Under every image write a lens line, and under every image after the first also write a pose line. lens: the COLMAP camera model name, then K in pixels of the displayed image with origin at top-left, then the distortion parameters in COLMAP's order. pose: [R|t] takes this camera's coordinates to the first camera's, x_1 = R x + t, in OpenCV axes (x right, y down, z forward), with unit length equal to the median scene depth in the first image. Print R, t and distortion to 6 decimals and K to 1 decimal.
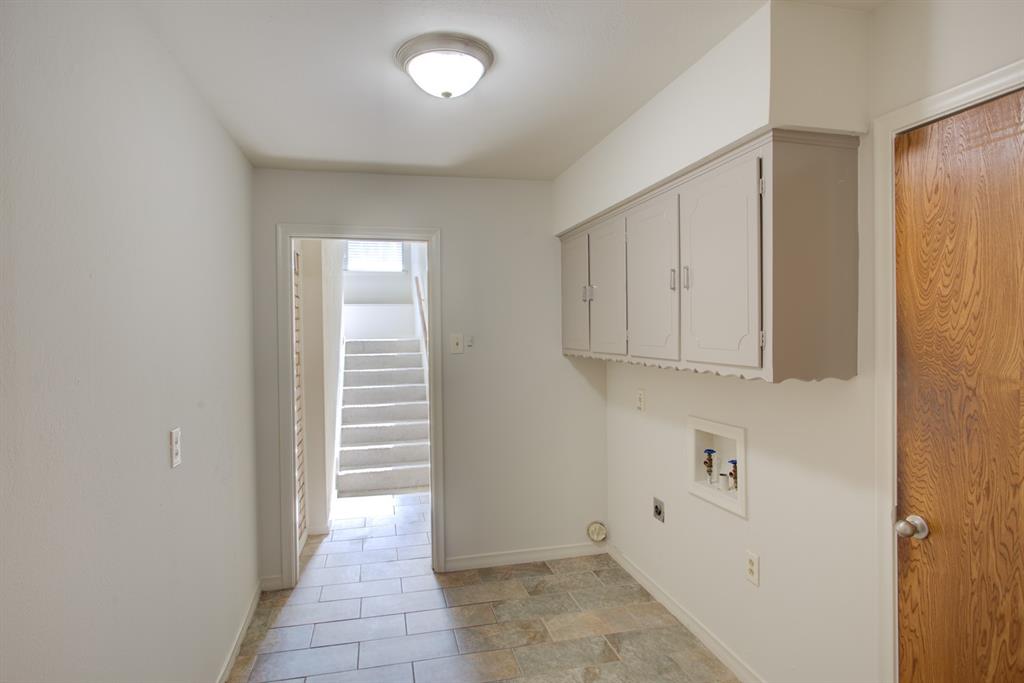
lens RADIAL K [[561.6, 0, 513.0], [0, 561.6, 342.0], [0, 0, 1]] dist [-0.007016, 0.004208]
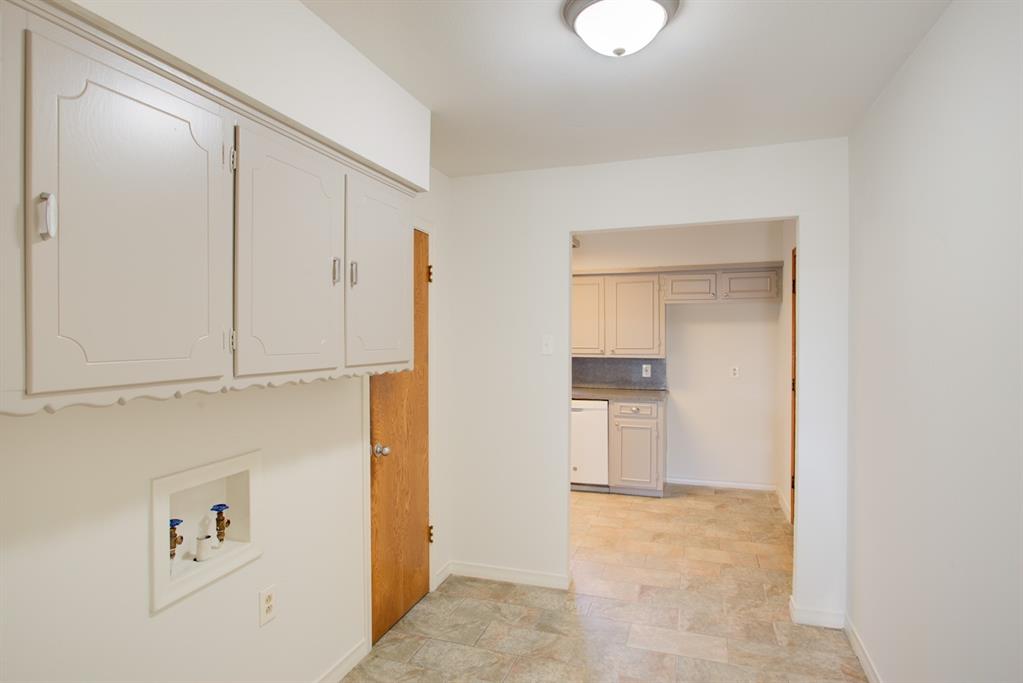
lens RADIAL K [[561.0, 0, 514.3], [0, 561.0, 335.9], [0, 0, 1]] dist [-0.007016, 0.004208]
pose [[-0.846652, 0.005413, 0.532119, -0.382868], [0.015123, 0.999789, 0.013891, -0.022662], [-0.531932, 0.019808, -0.846555, 1.604979]]
